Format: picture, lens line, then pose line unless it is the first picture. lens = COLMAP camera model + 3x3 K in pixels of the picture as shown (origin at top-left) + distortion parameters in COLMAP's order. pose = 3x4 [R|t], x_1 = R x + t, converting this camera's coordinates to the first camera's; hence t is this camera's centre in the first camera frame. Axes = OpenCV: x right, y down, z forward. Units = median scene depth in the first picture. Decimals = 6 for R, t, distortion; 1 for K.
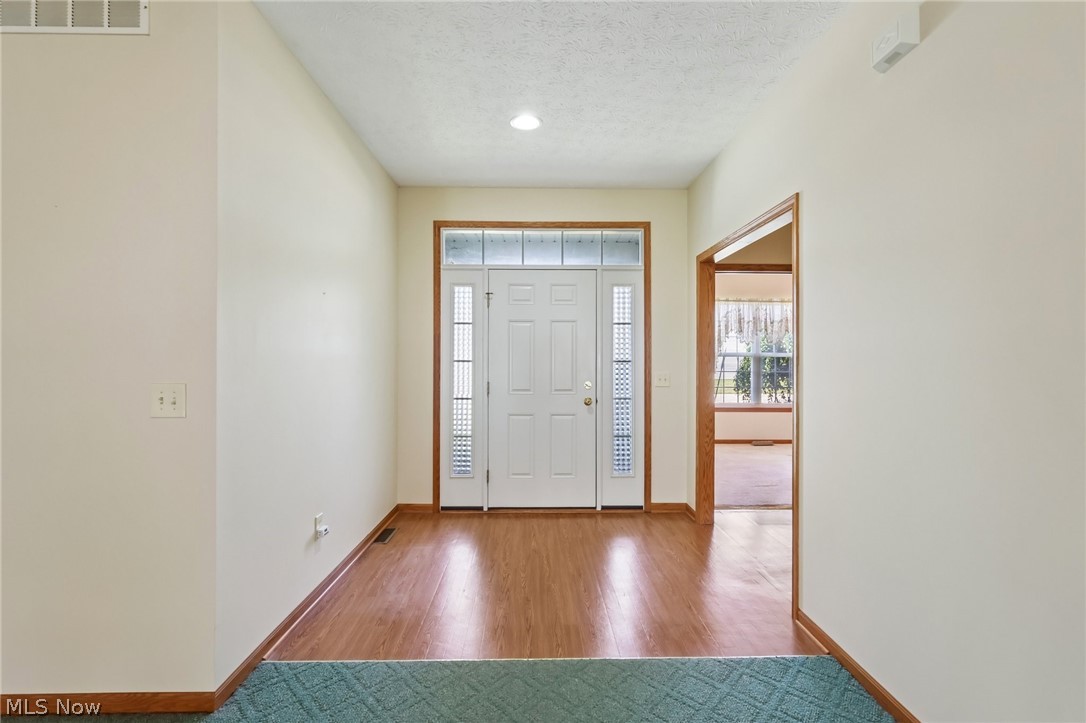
lens RADIAL K [[504.2, 0, 545.7], [0, 504.2, 358.6], [0, 0, 1]] dist [-0.001363, 0.001994]
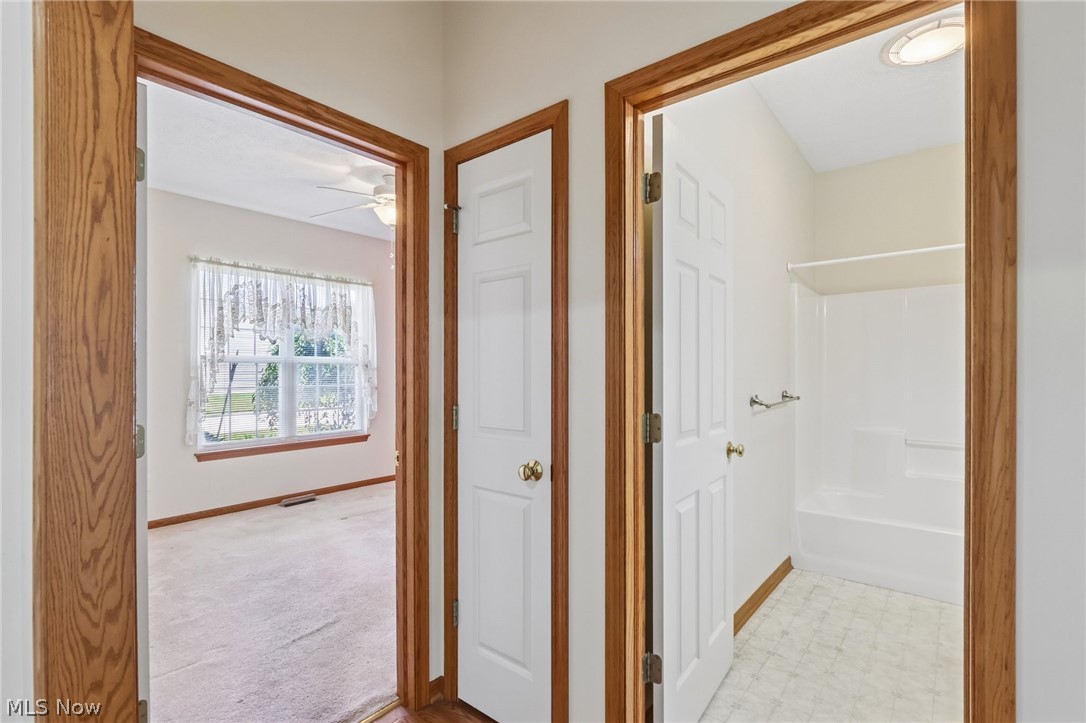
lens RADIAL K [[504.2, 0, 539.8], [0, 504.2, 366.9], [0, 0, 1]] dist [-0.001363, 0.001994]
pose [[0.650824, -0.006621, 0.759199, 0.148612], [0.002358, 0.999975, 0.006699, -0.002330], [-0.759225, -0.002570, 0.650824, 0.362198]]
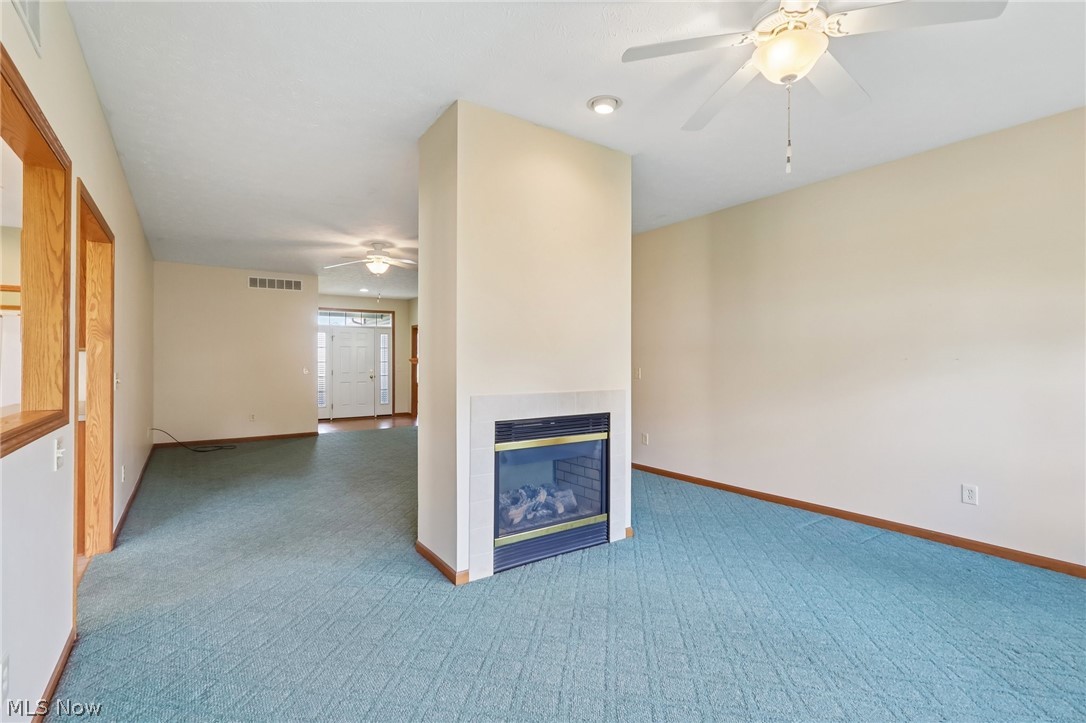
lens RADIAL K [[504.2, 0, 542.9], [0, 504.2, 361.8], [0, 0, 1]] dist [-0.001363, 0.001994]
pose [[0.832712, -0.001530, 0.553704, -0.551265], [-0.003273, 0.999965, 0.007686, -0.016143], [-0.553696, -0.008213, 0.832678, -1.493346]]
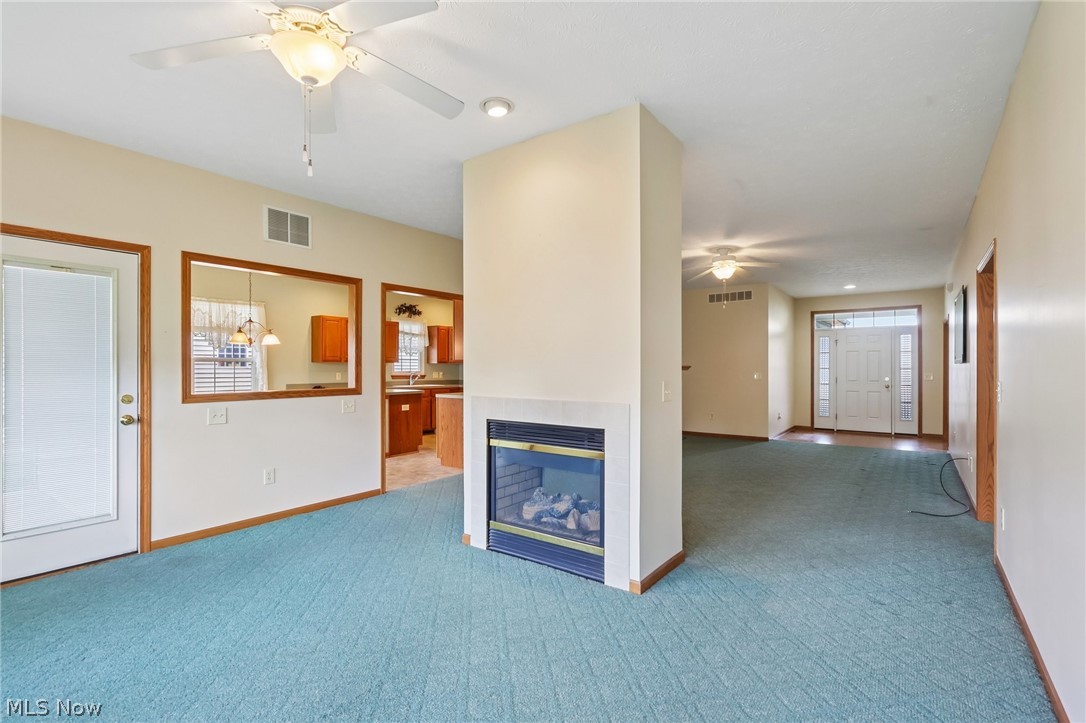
lens RADIAL K [[504.2, 0, 547.1], [0, 504.2, 367.7], [0, 0, 1]] dist [-0.001363, 0.001994]
pose [[0.792176, -0.000182, -0.610292, 0.219345], [0.004612, 0.999973, 0.005687, -0.015675], [0.610275, -0.007319, 0.792156, -1.467192]]
